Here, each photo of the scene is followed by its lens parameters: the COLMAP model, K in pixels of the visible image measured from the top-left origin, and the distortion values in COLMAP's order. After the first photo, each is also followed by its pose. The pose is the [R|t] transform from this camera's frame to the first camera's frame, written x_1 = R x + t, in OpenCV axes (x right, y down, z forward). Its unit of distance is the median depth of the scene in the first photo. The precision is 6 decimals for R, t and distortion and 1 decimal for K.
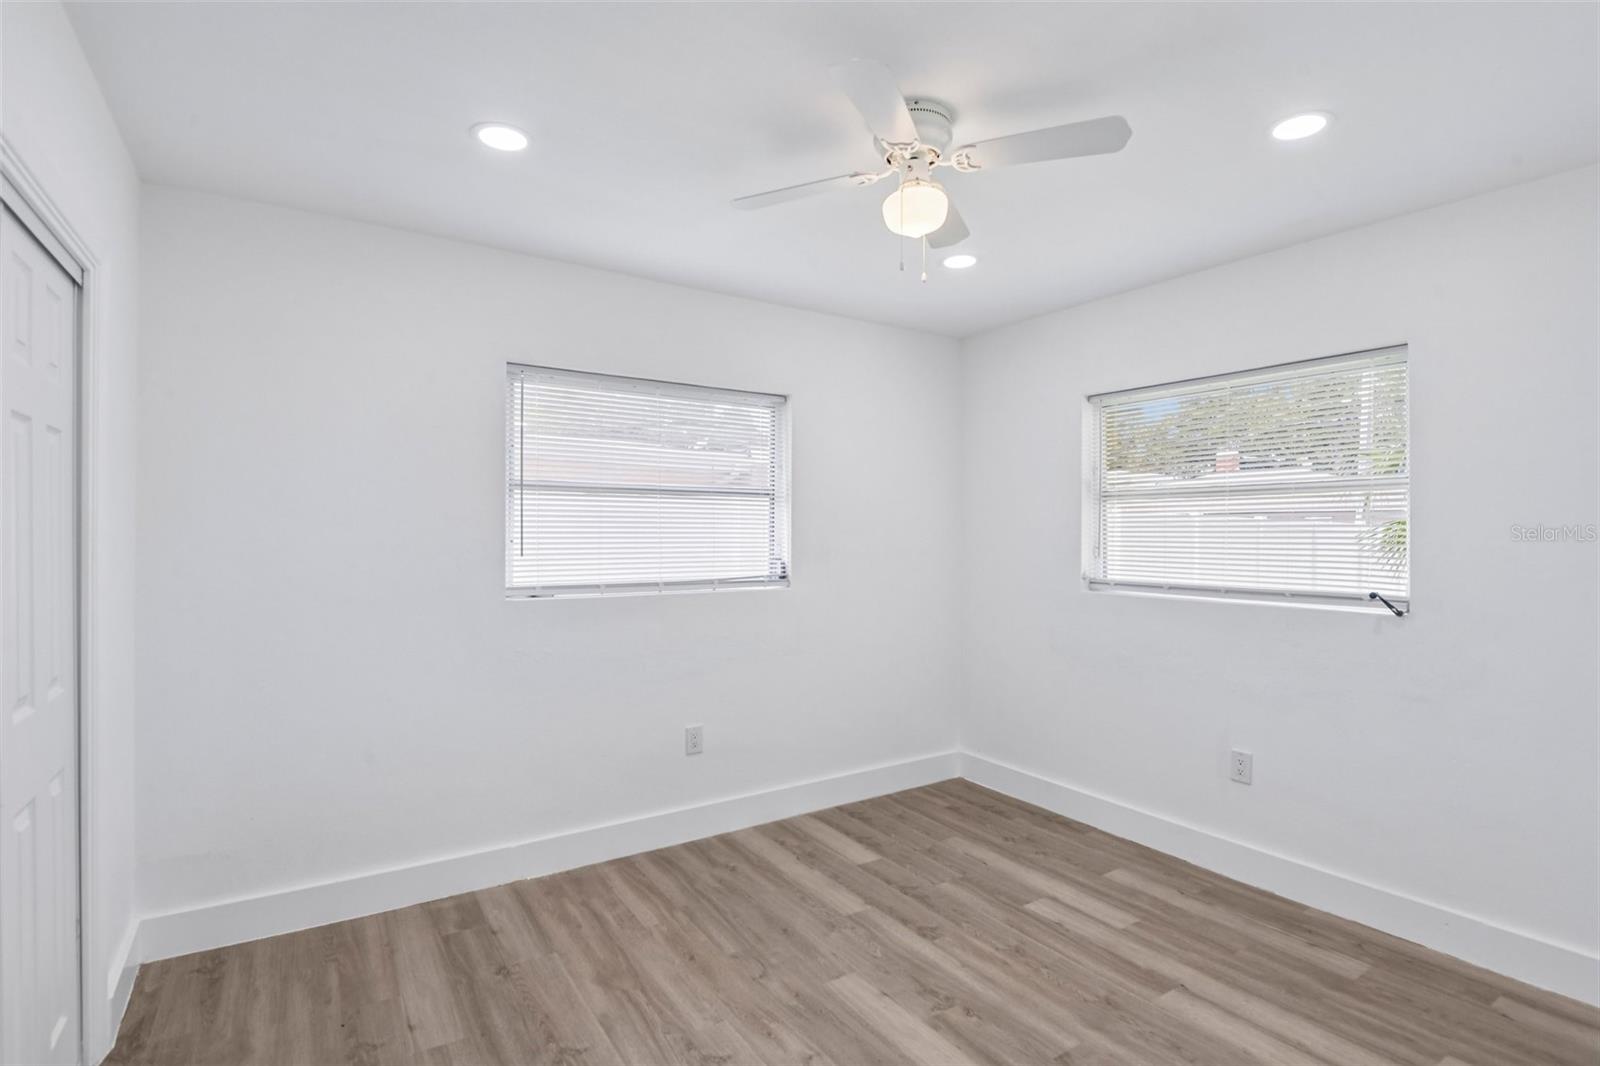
lens RADIAL K [[783.0, 0, 816.1], [0, 783.0, 527.6], [0, 0, 1]] dist [-0.002431, -0.021910]
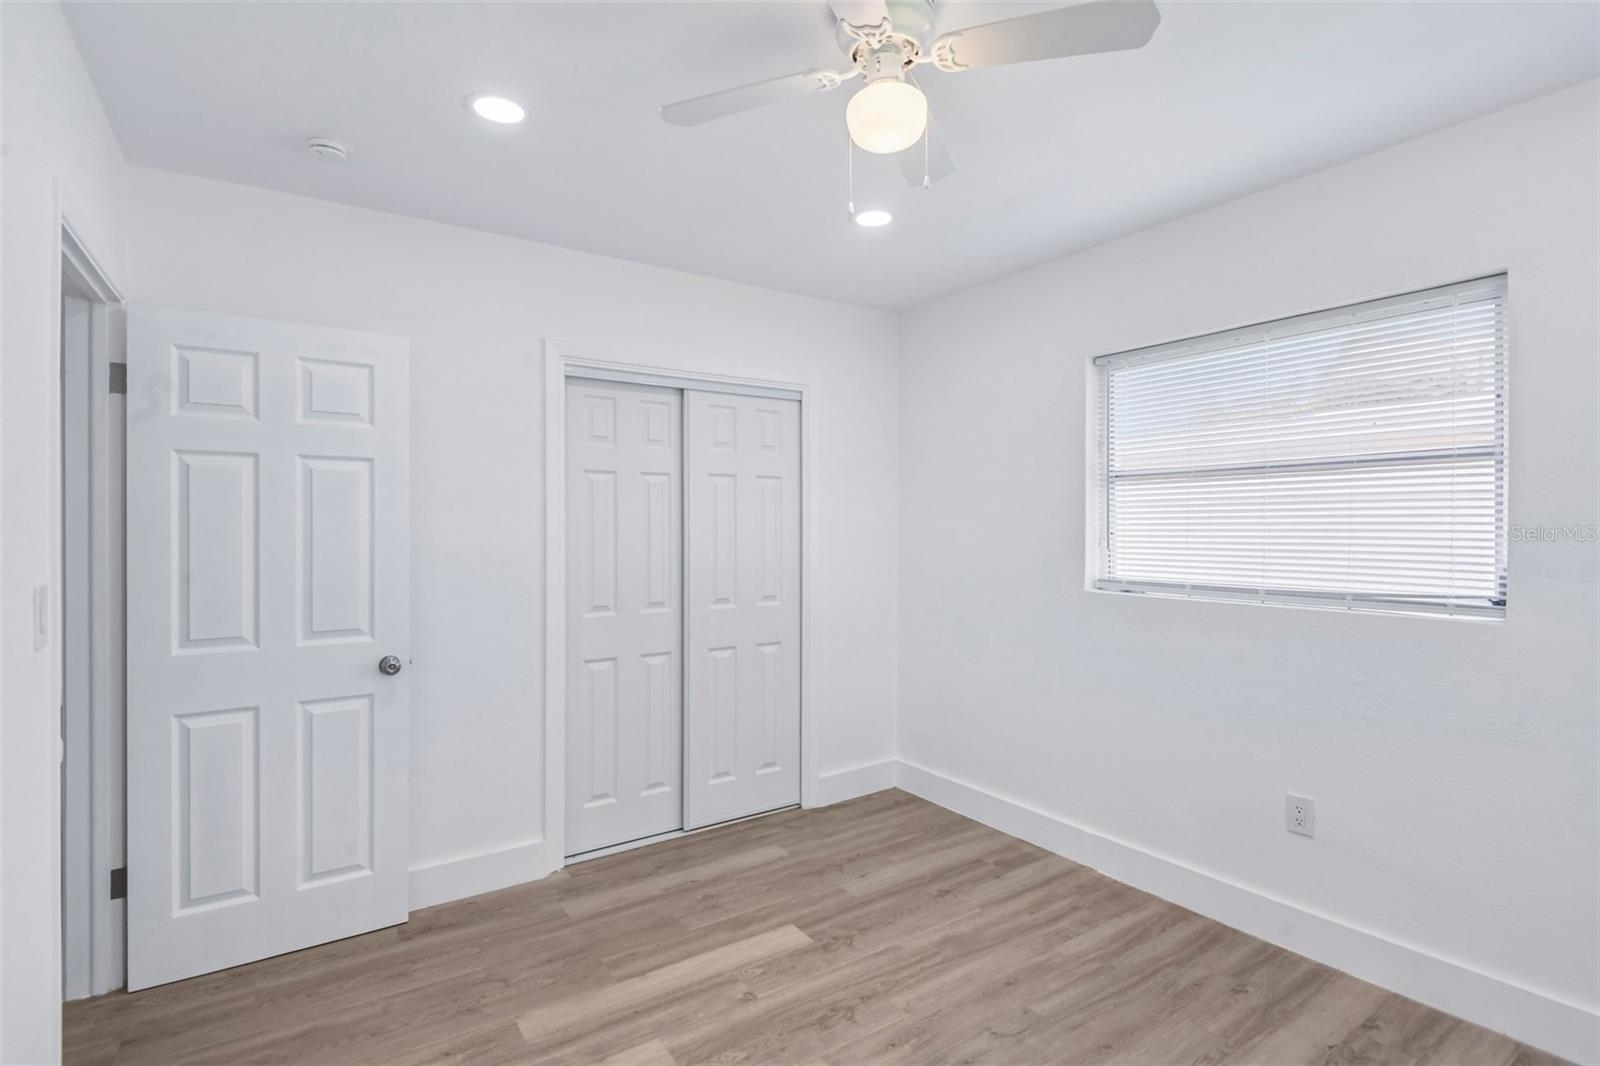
lens RADIAL K [[783.0, 0, 816.1], [0, 783.0, 527.6], [0, 0, 1]] dist [-0.002431, -0.021910]
pose [[0.009292, -0.004209, -0.999948, 0.692703], [0.002435, 0.999988, -0.004187, 0.014511], [0.999954, -0.002395, 0.009302, 0.694756]]
